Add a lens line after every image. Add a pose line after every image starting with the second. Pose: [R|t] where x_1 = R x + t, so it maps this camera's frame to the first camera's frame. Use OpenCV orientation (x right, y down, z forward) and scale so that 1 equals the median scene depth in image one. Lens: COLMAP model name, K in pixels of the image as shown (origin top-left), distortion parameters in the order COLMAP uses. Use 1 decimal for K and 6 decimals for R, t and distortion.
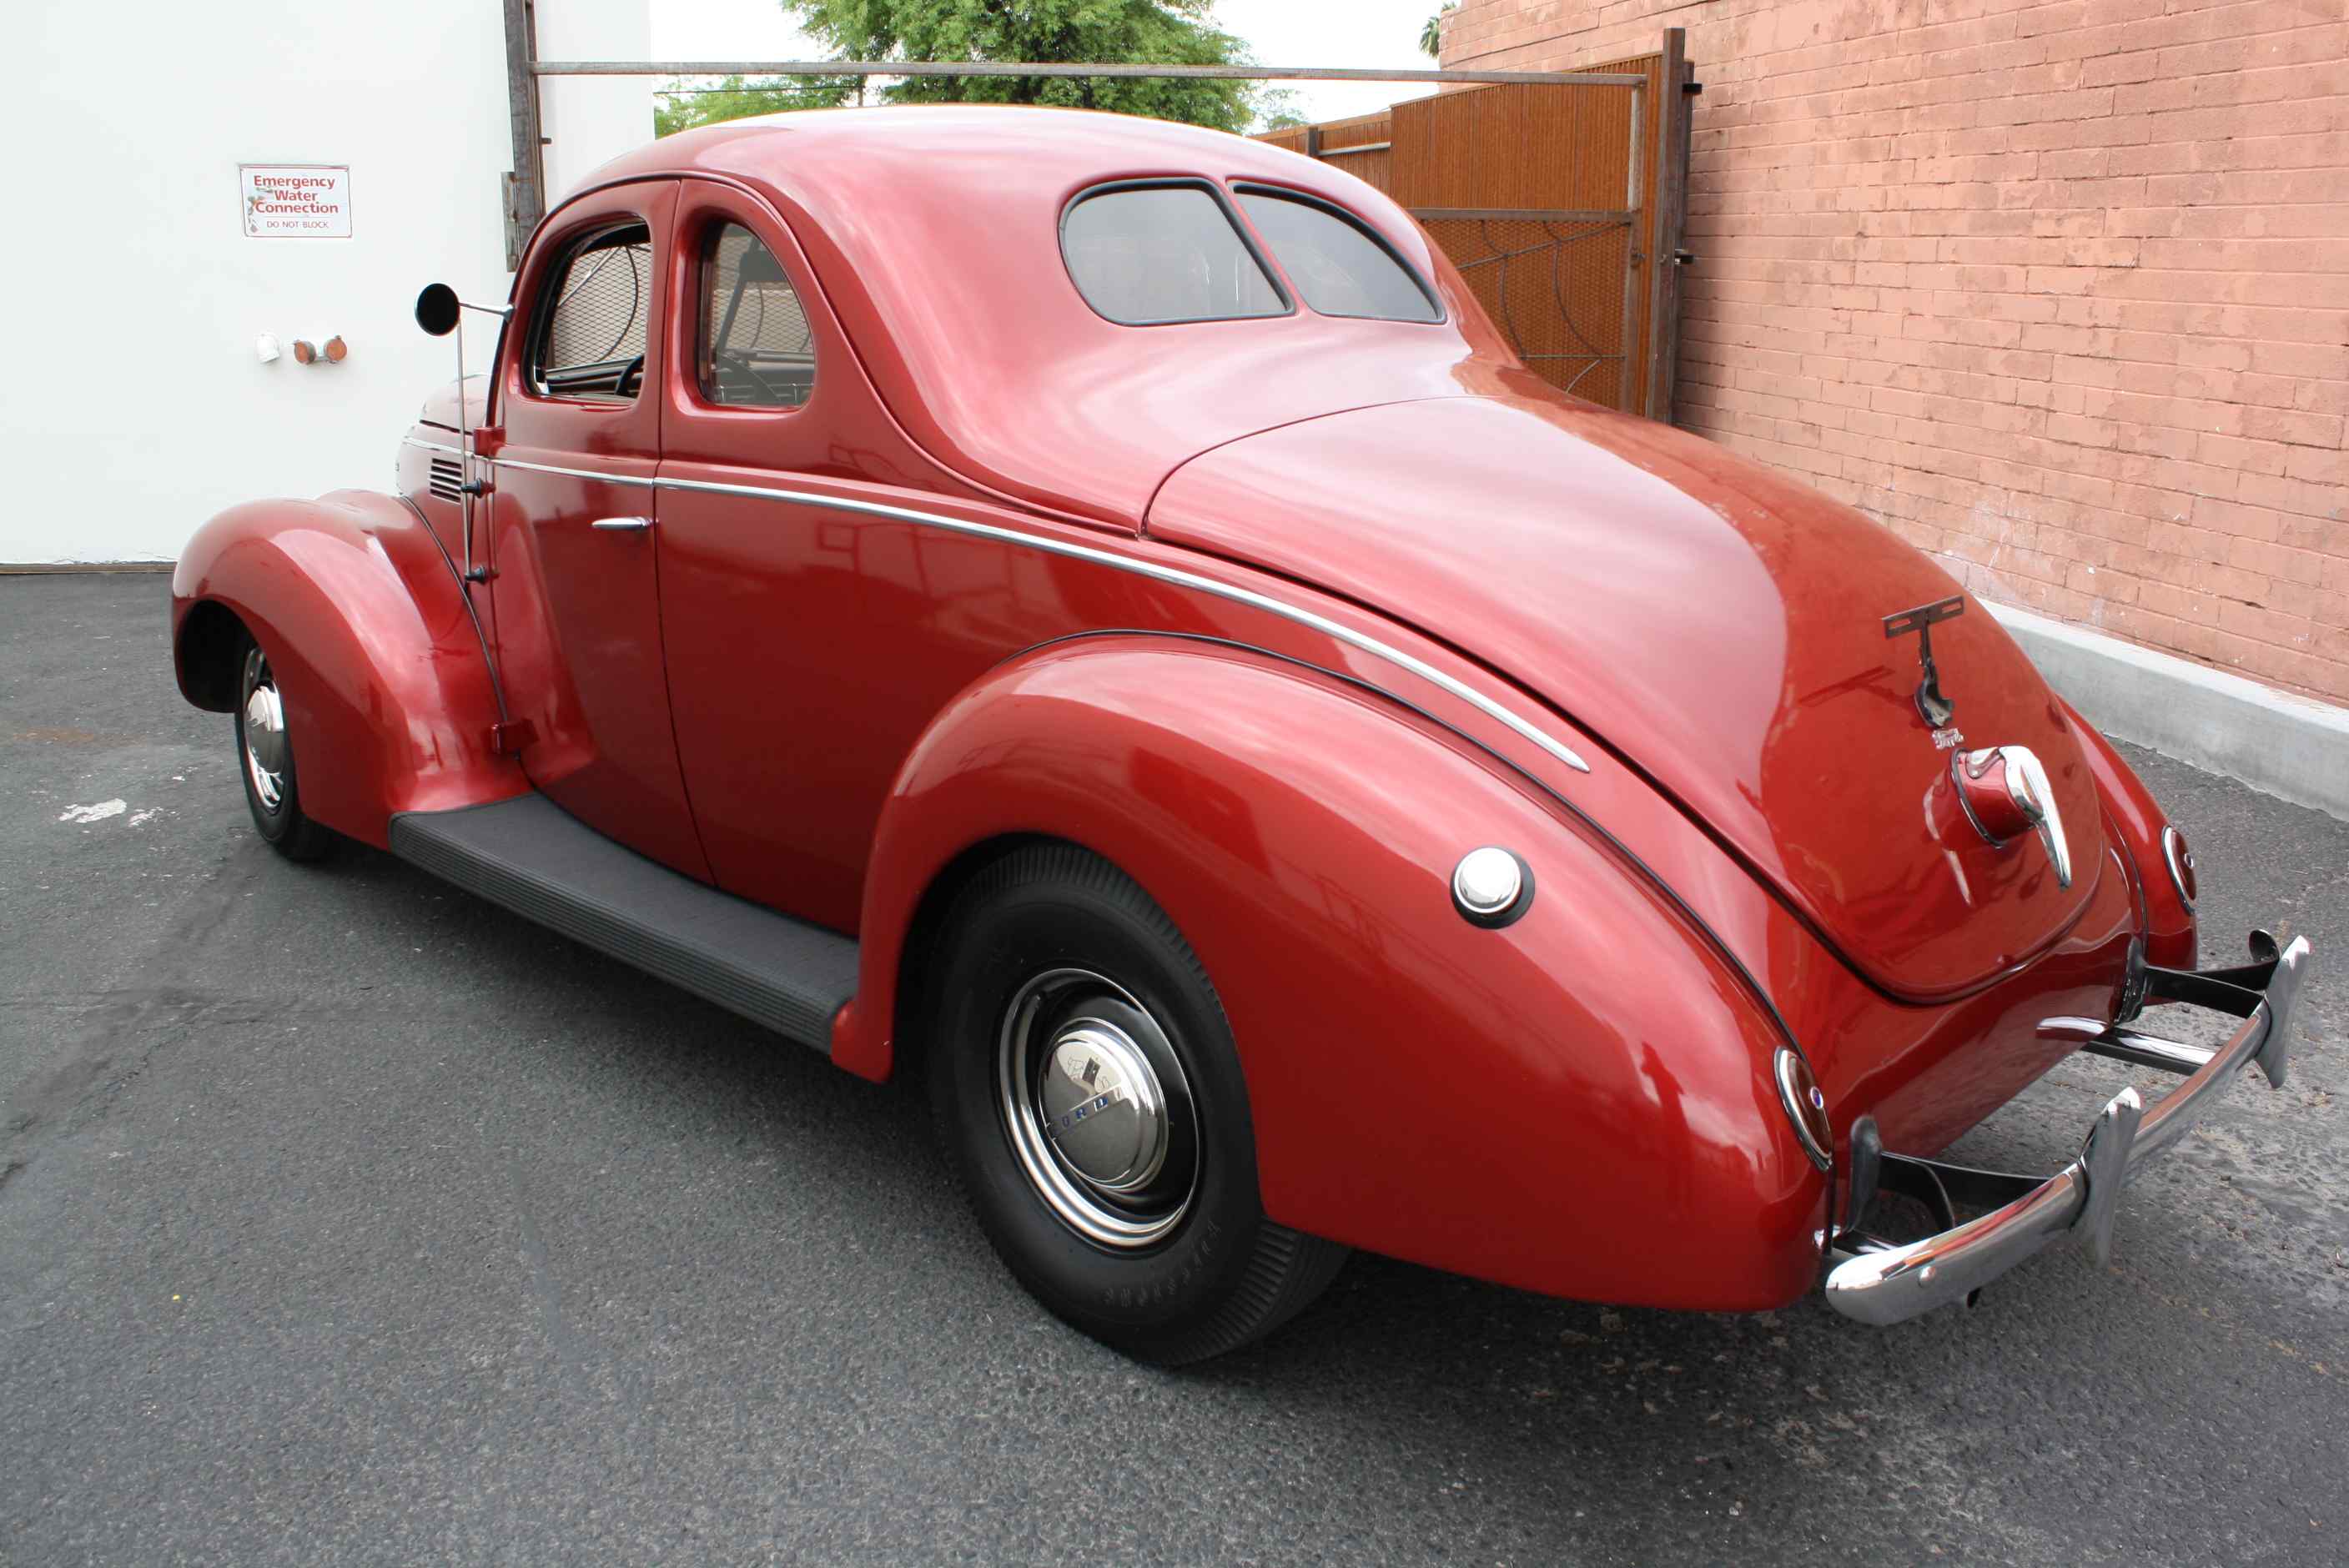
lens RADIAL K [[1993.1, 0, 1186.4], [0, 1993.1, 784.8], [0, 0, 1]] dist [-0.168666, 0.148853]
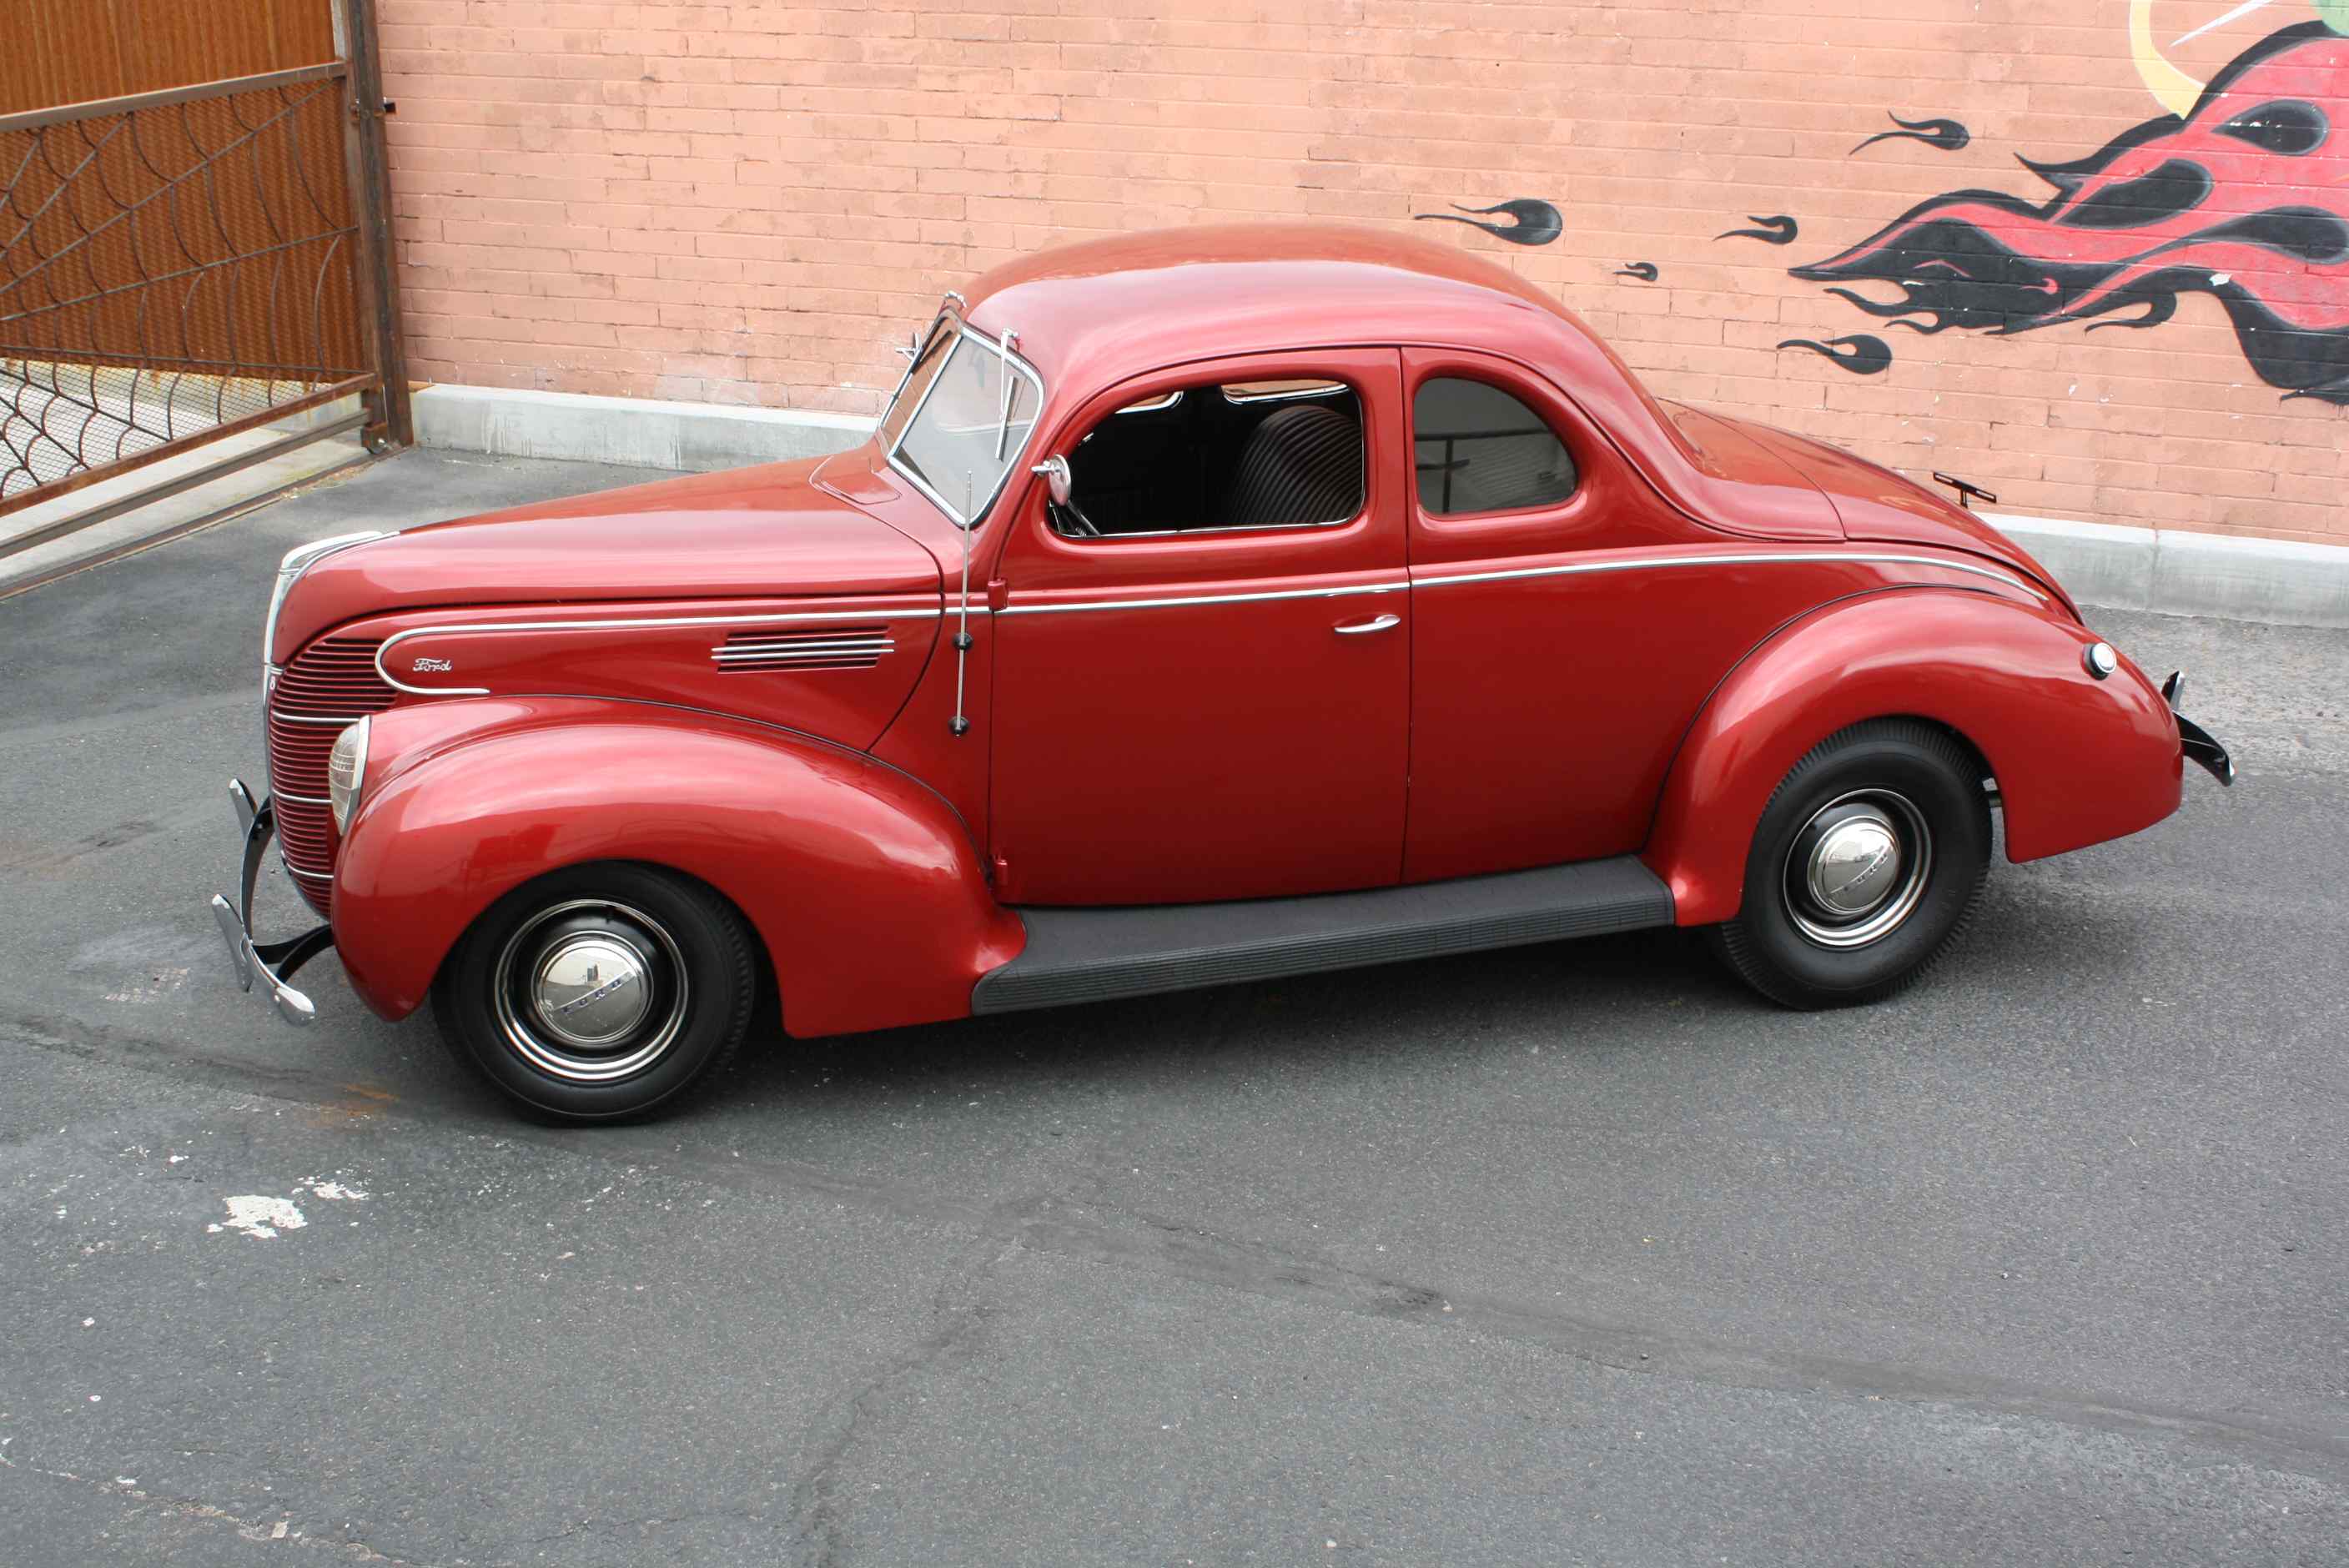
lens RADIAL K [[2676.9, 0, 1175.7], [0, 2676.9, 786.2], [0, 0, 1]] dist [-0.116359, 0.160520]
pose [[0.495521, -0.303172, 0.813969, -0.885189], [0.222774, 0.950122, 0.218265, -0.217881], [-0.839542, 0.073176, 0.538344, 0.099103]]
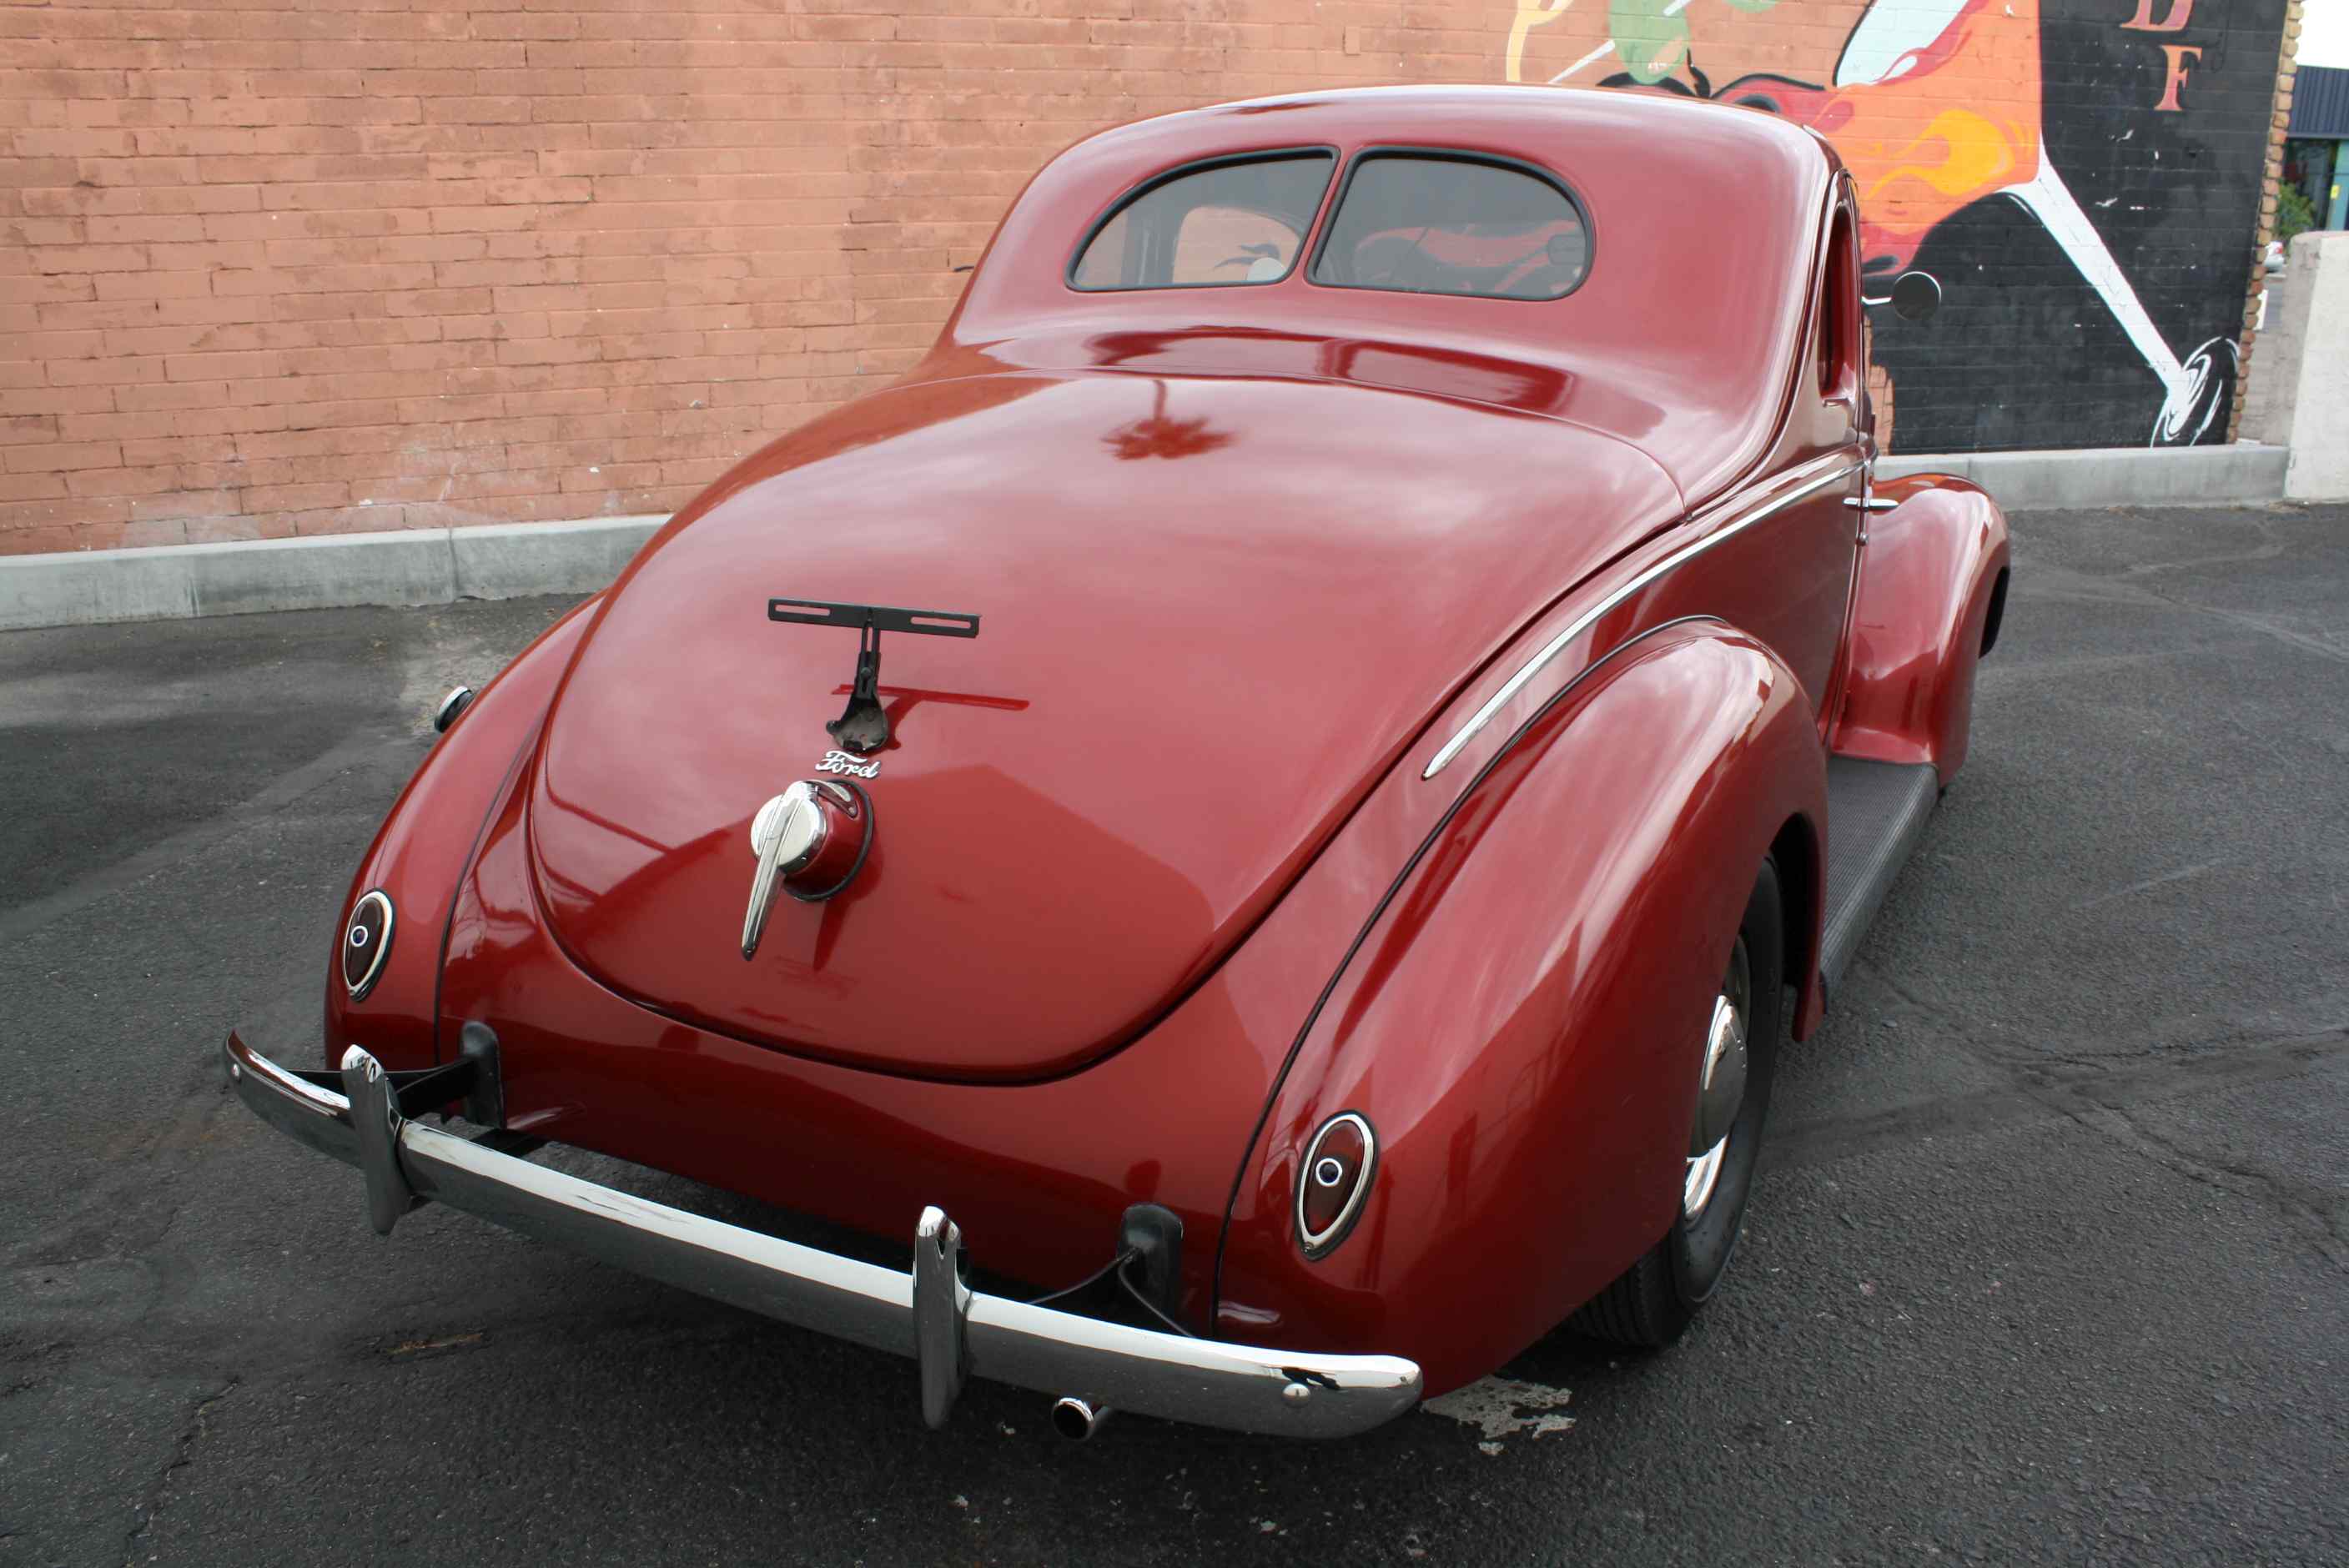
lens RADIAL K [[1993.1, 0, 1186.4], [0, 1993.1, 784.8], [0, 0, 1]] dist [-0.168666, 0.148853]
pose [[-0.132632, -0.305351, 0.942958, -0.739574], [0.256443, 0.908397, 0.330229, -0.240075], [-0.957416, 0.285614, -0.042177, 0.789395]]
